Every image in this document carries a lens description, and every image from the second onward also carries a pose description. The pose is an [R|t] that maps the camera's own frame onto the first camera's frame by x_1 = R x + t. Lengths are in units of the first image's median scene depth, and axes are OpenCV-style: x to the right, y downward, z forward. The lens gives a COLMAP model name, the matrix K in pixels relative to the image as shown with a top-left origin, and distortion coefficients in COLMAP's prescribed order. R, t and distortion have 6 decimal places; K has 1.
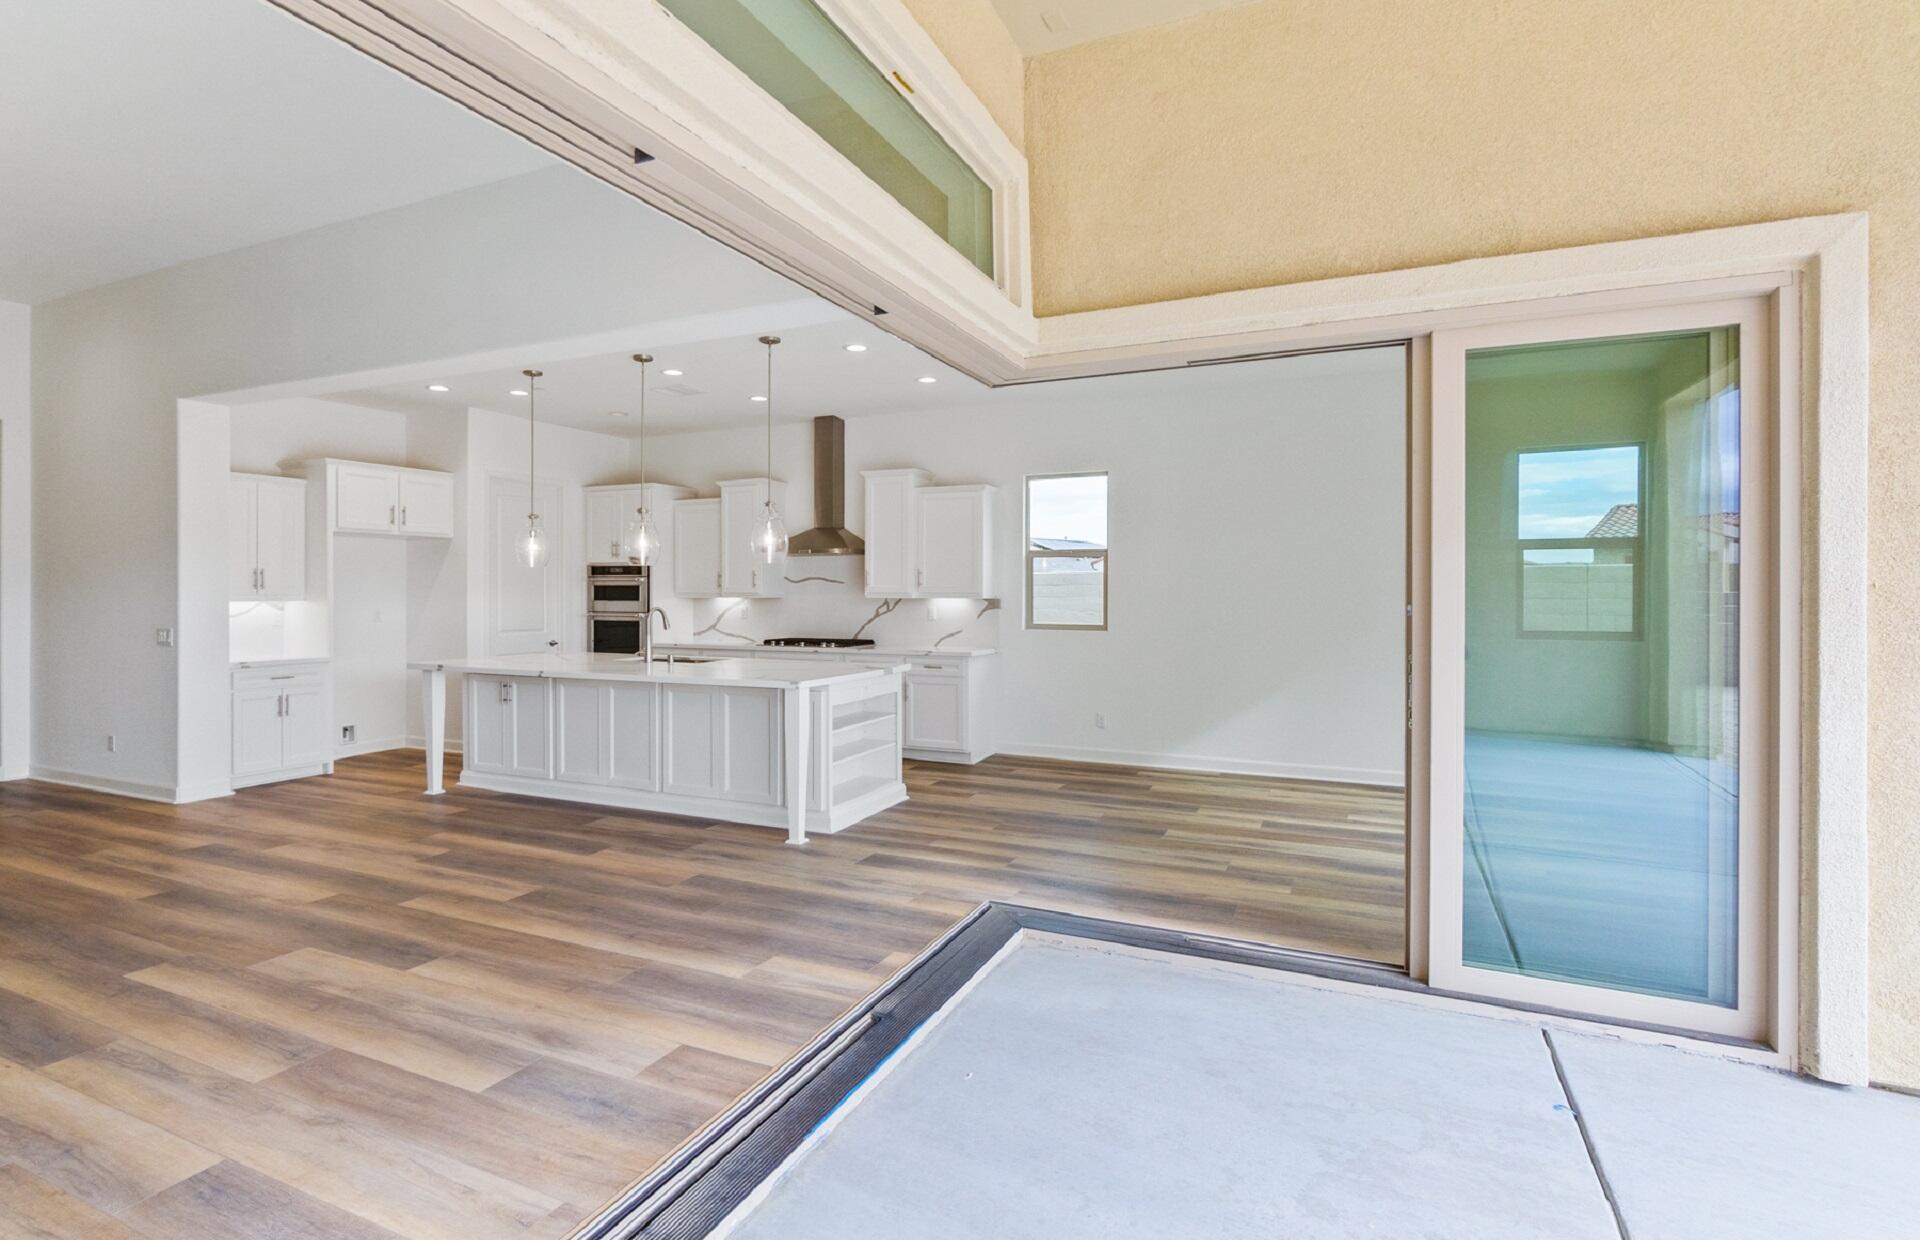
lens RADIAL K [[924.6, 0, 972.2], [0, 924.6, 589.9], [0, 0, 1]] dist [-0.006705, 0.000276]
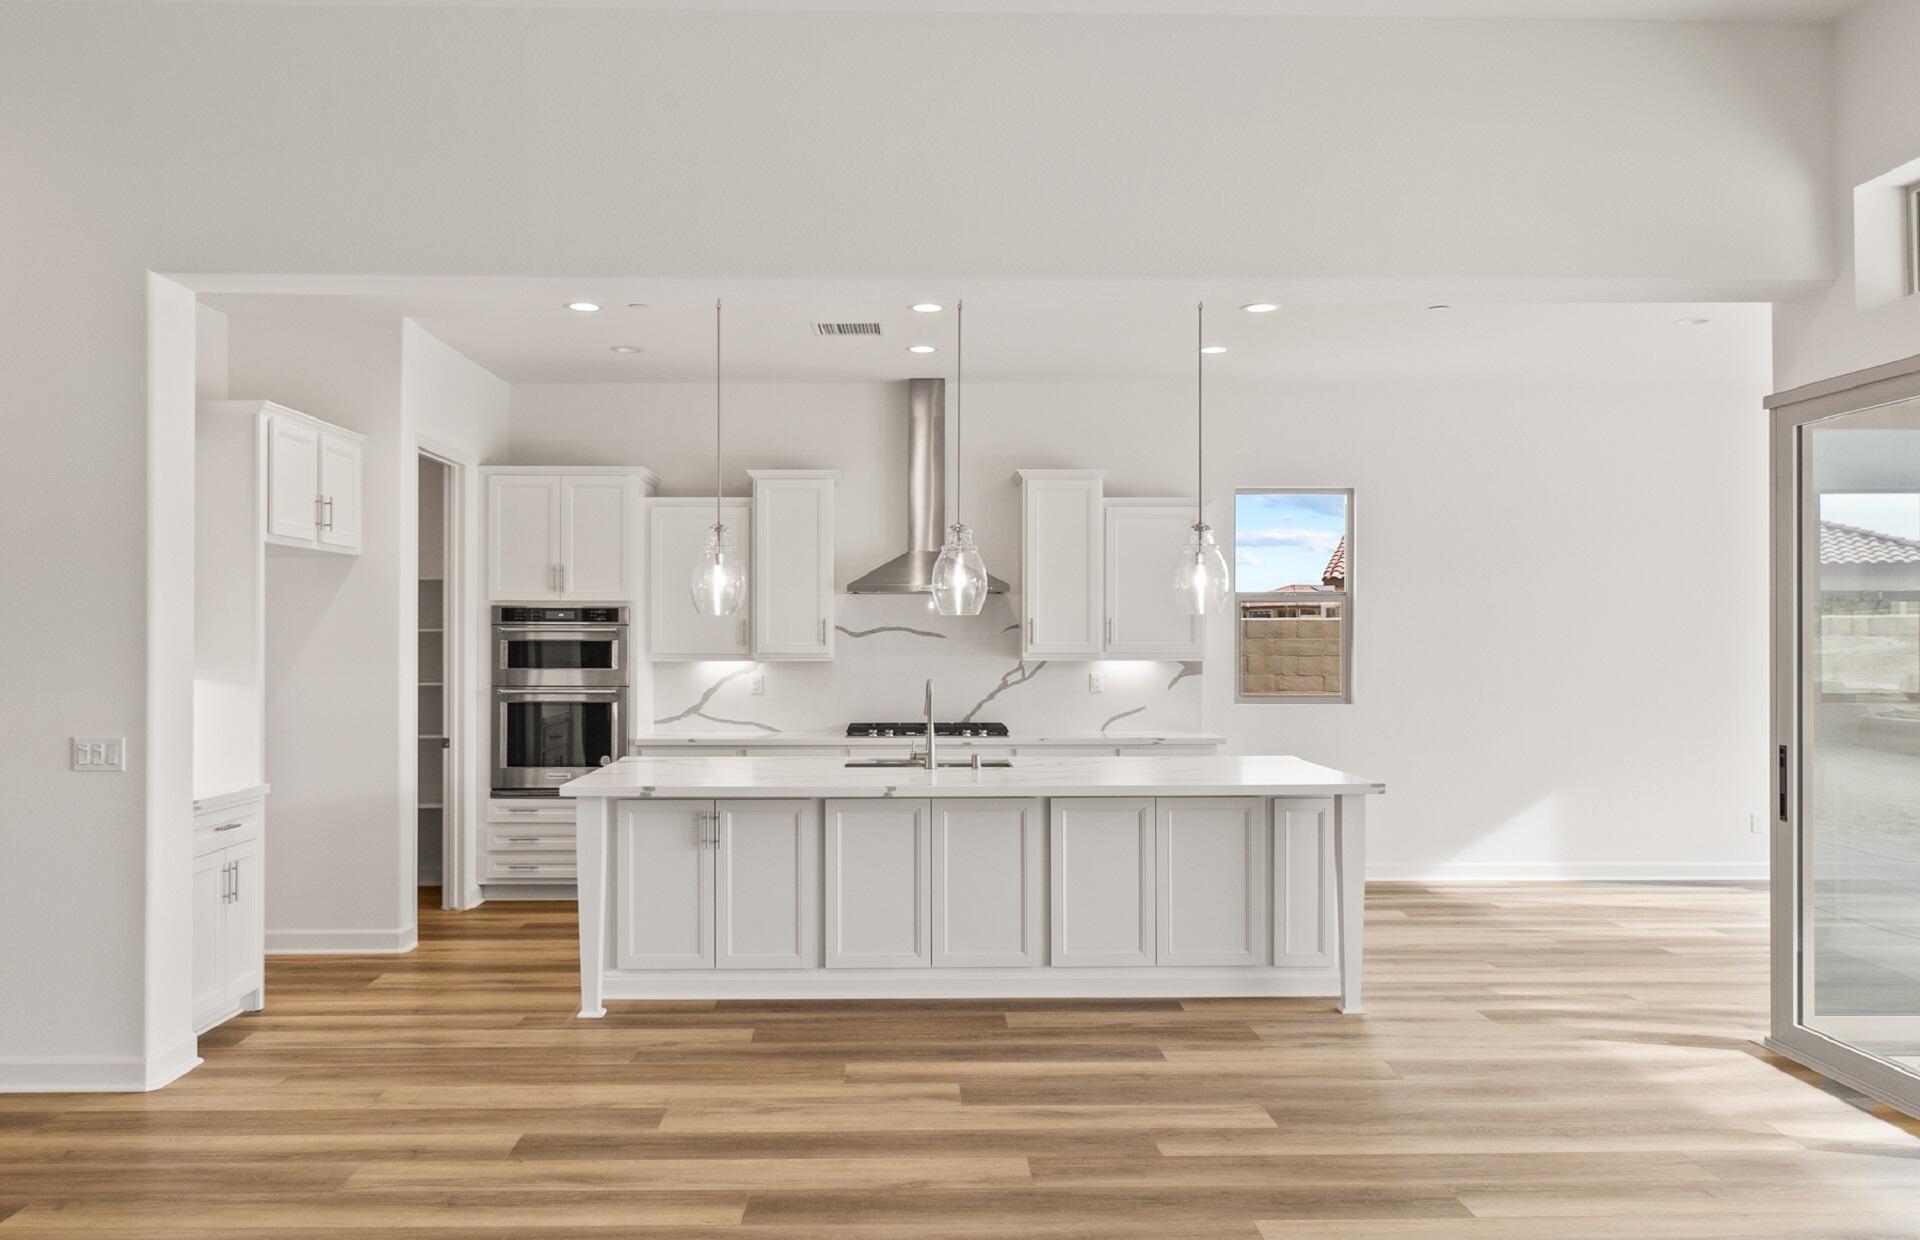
lens RADIAL K [[1470.1, 0, 949.0], [0, 1470.1, 620.5], [0, 0, 1]] dist [-0.015360, 0.005278]
pose [[0.902348, 0.004201, 0.430988, -0.615602], [0.000098, 0.999950, -0.009953, -0.009327], [-0.431008, 0.009024, 0.902303, 0.075257]]
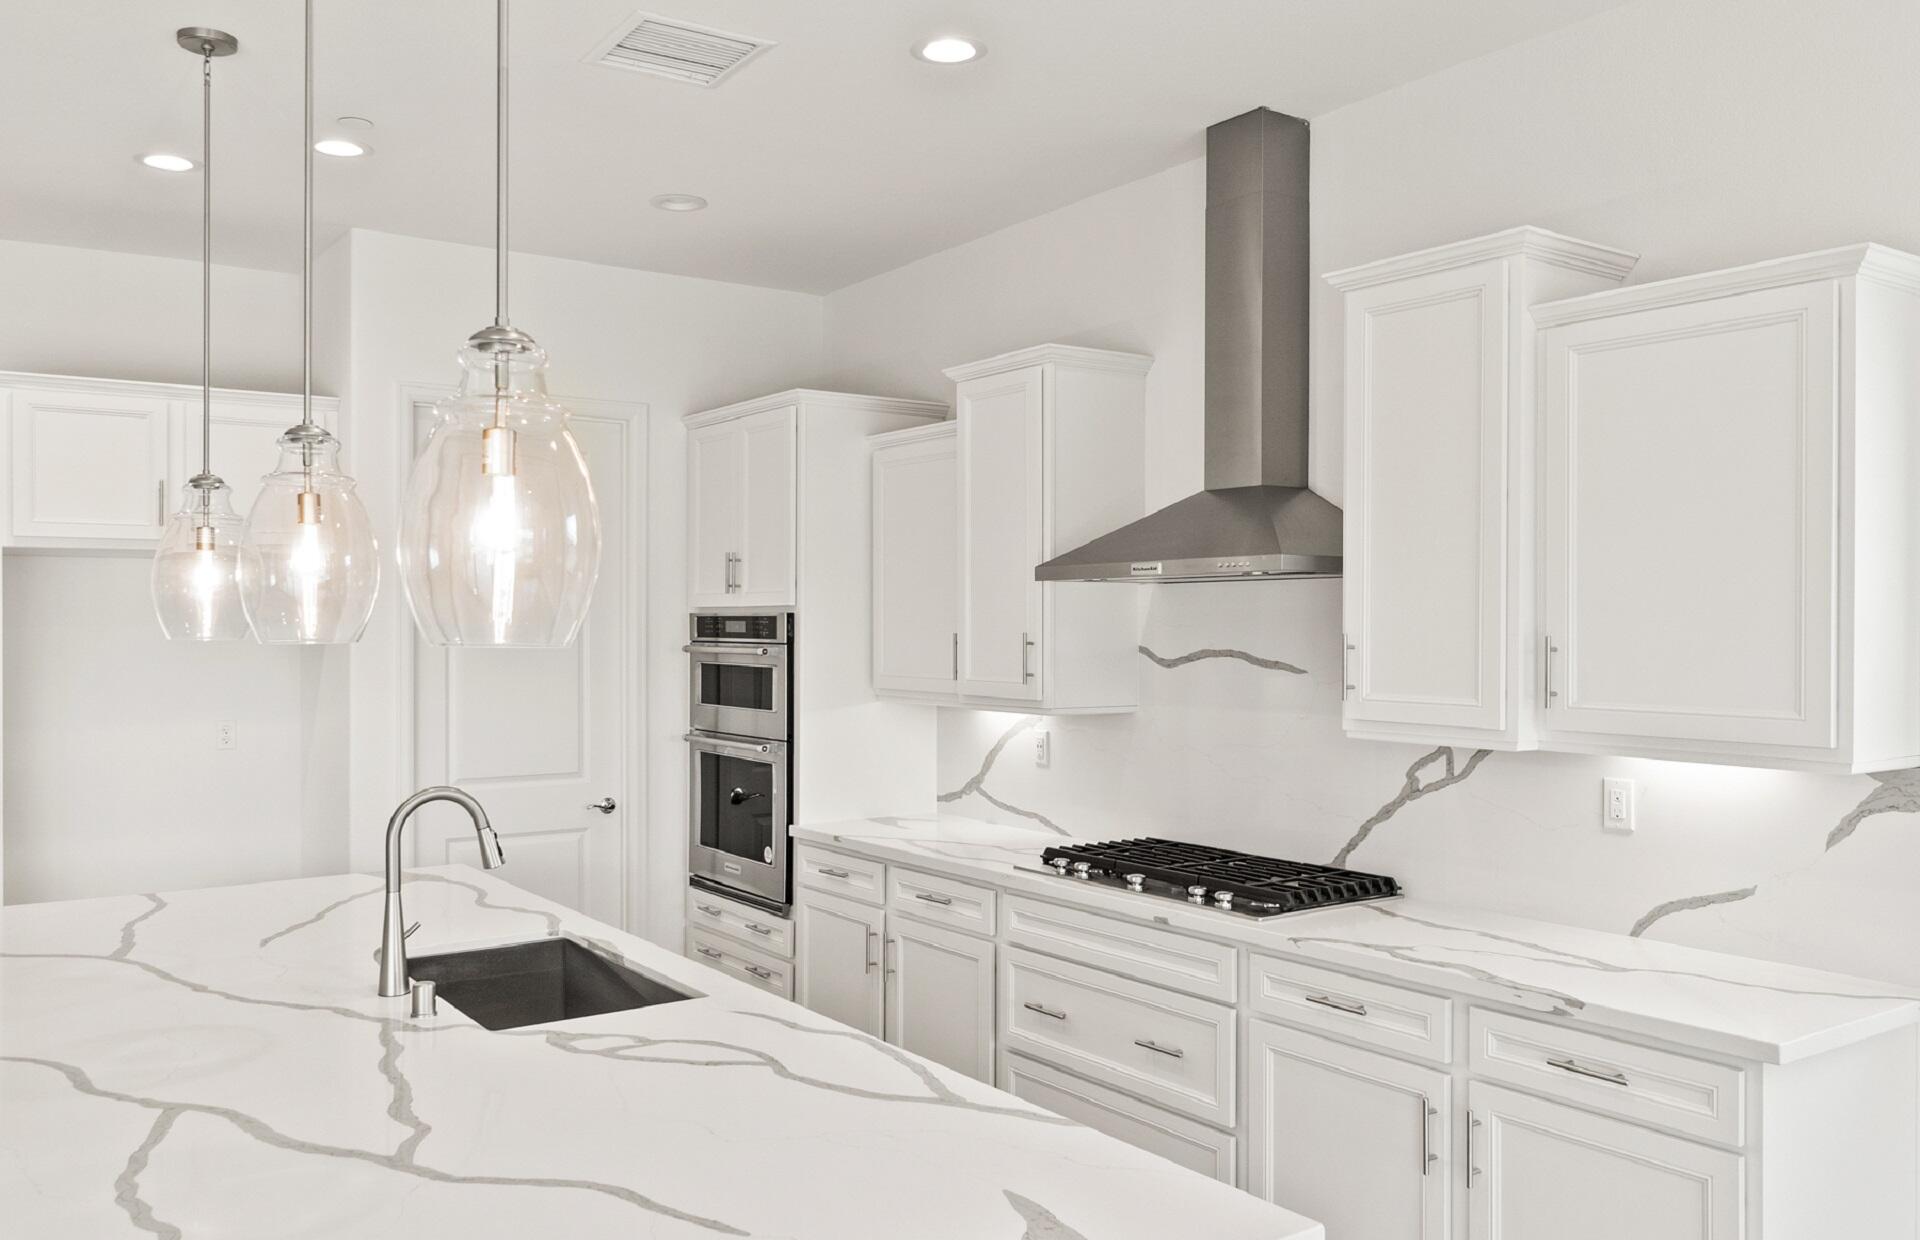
lens RADIAL K [[1508.7, 0, 925.7], [0, 1508.7, 647.5], [0, 0, 1]] dist [0.002826, 0.001234]
pose [[0.850683, 0.007516, -0.525625, 0.012055], [0.001063, 0.999871, 0.016016, -0.024798], [0.525678, -0.014183, 0.850565, 0.559282]]
